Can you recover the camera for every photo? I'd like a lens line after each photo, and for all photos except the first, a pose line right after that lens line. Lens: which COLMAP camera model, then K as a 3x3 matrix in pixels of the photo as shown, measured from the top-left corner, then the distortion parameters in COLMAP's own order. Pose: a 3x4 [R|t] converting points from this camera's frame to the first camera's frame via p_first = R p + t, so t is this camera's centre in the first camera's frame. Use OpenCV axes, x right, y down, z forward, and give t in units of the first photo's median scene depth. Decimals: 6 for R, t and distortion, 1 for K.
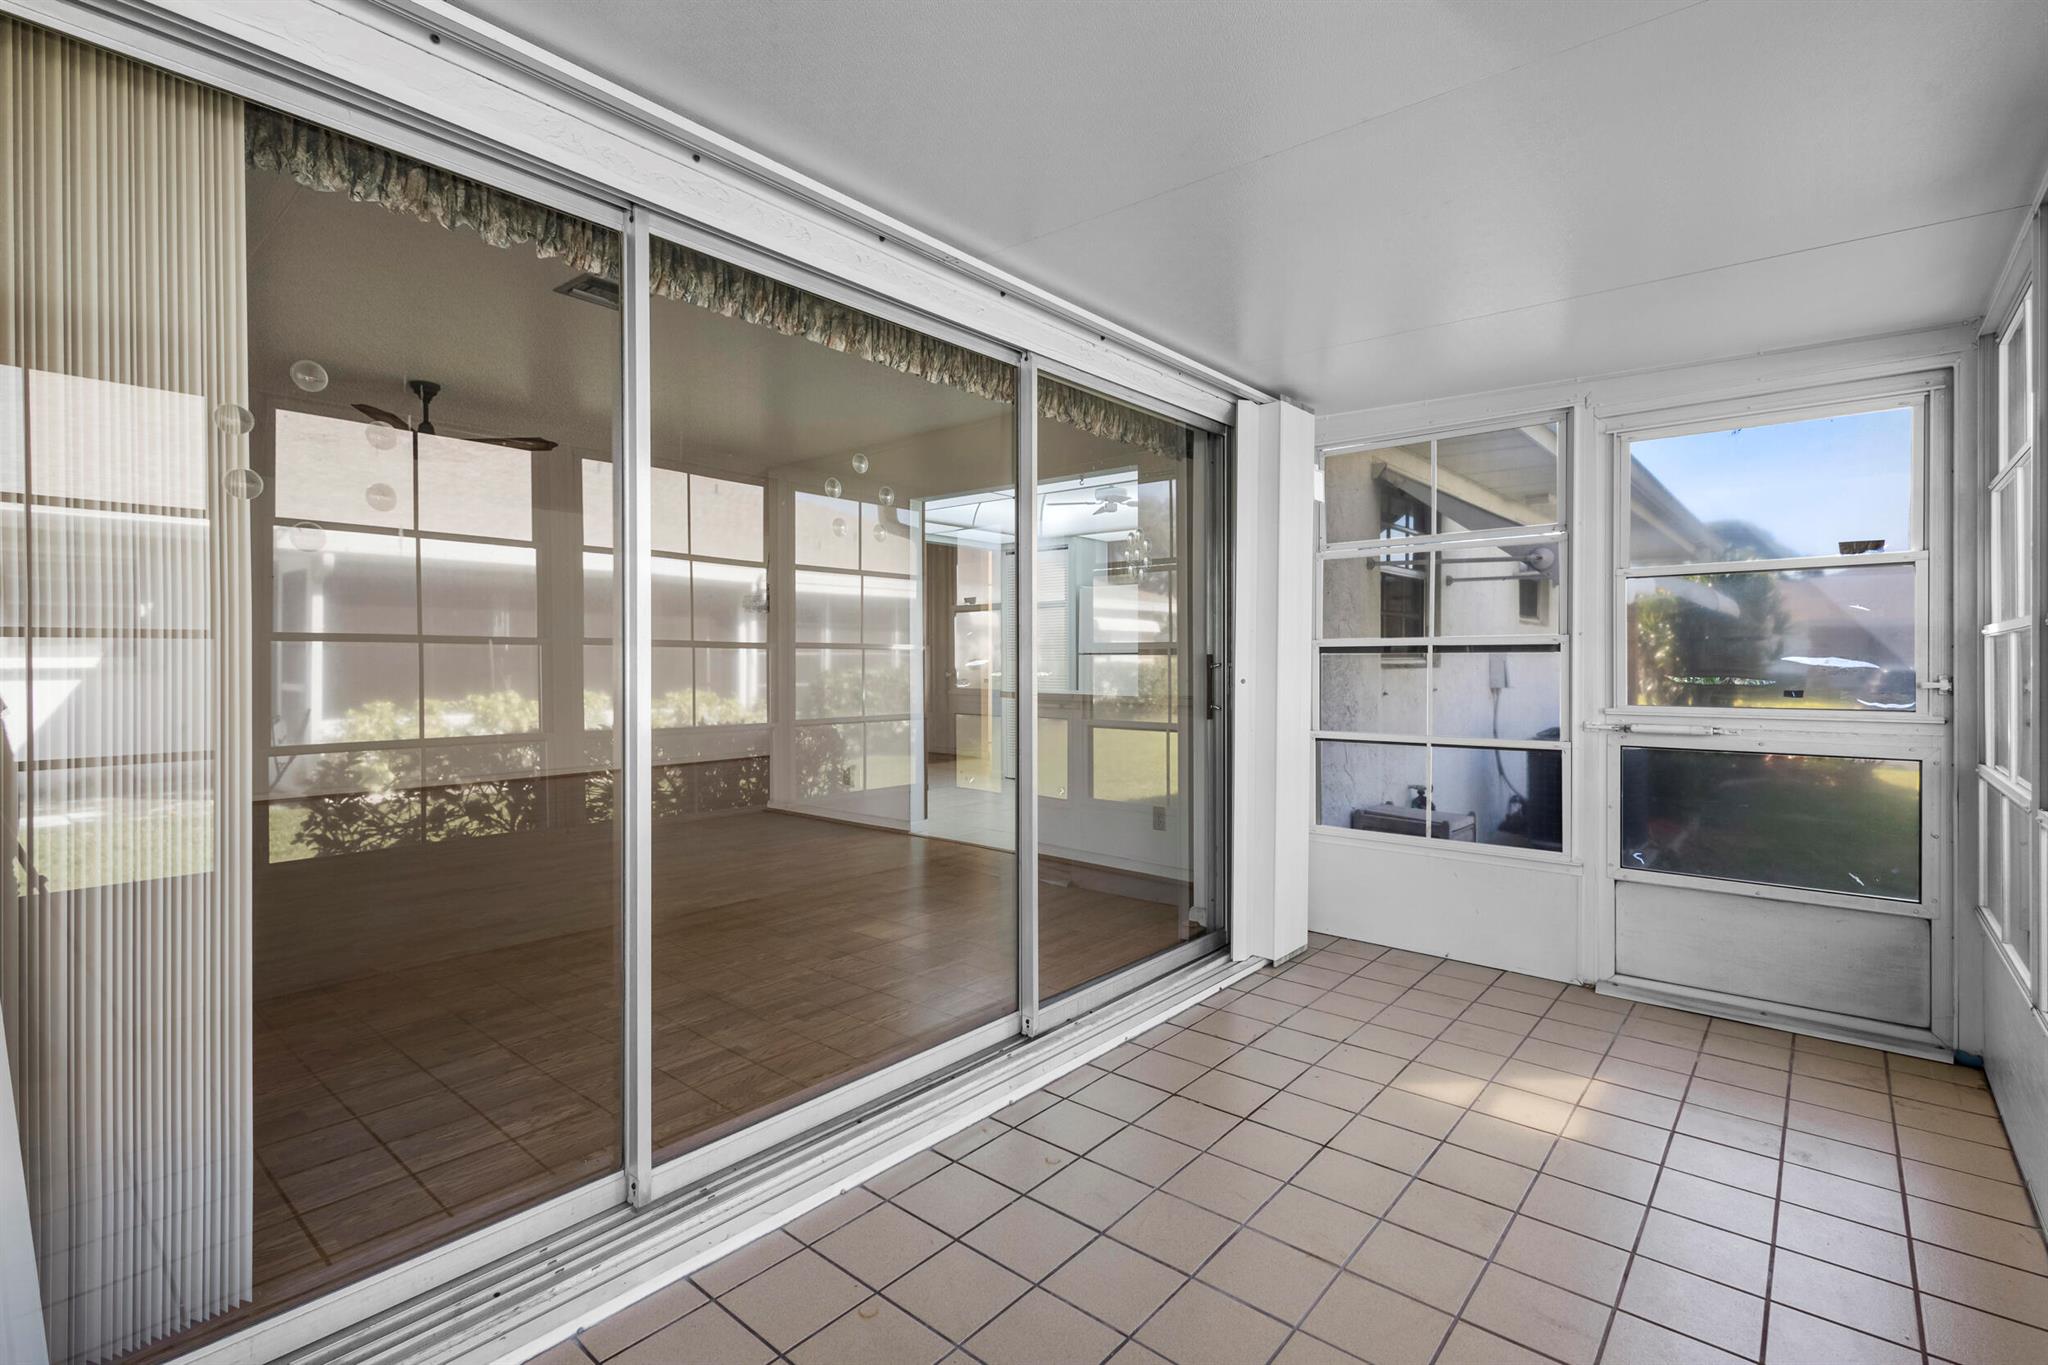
lens RADIAL K [[902.6, 0, 1020.8], [0, 902.6, 648.6], [0, 0, 1]] dist [-0.000267, -0.000051]
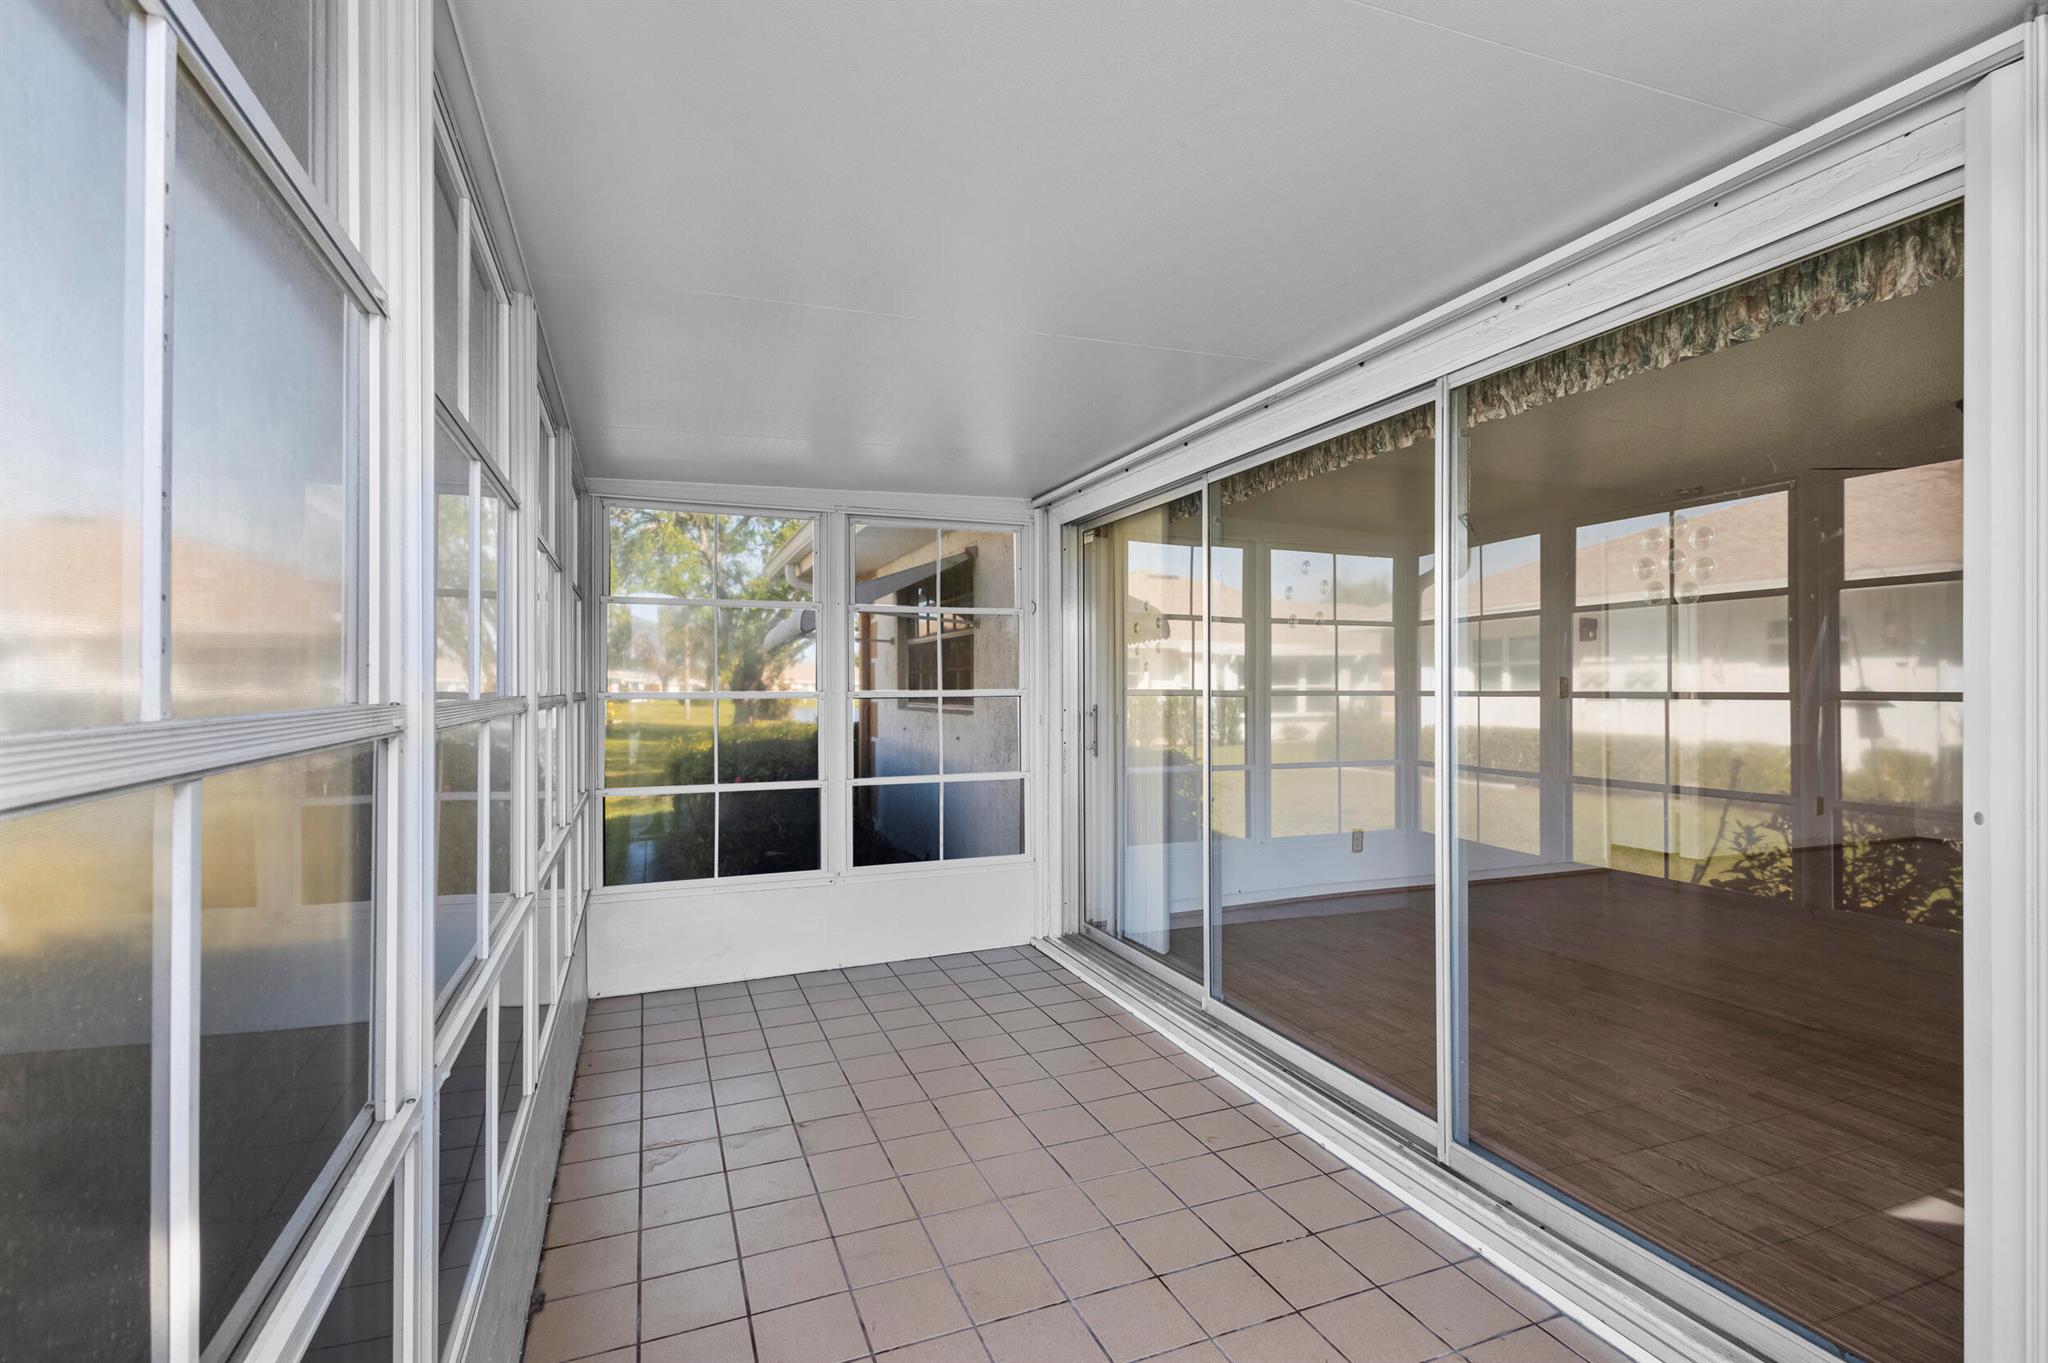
lens RADIAL K [[950.8, 0, 1025.4], [0, 950.8, 675.8], [0, 0, 1]] dist [0.001381, -0.000085]
pose [[-0.422930, -0.004471, -0.906151, 1.087373], [-0.002996, 0.999989, -0.003535, -0.019344], [0.906157, 0.001220, -0.422939, 1.136172]]
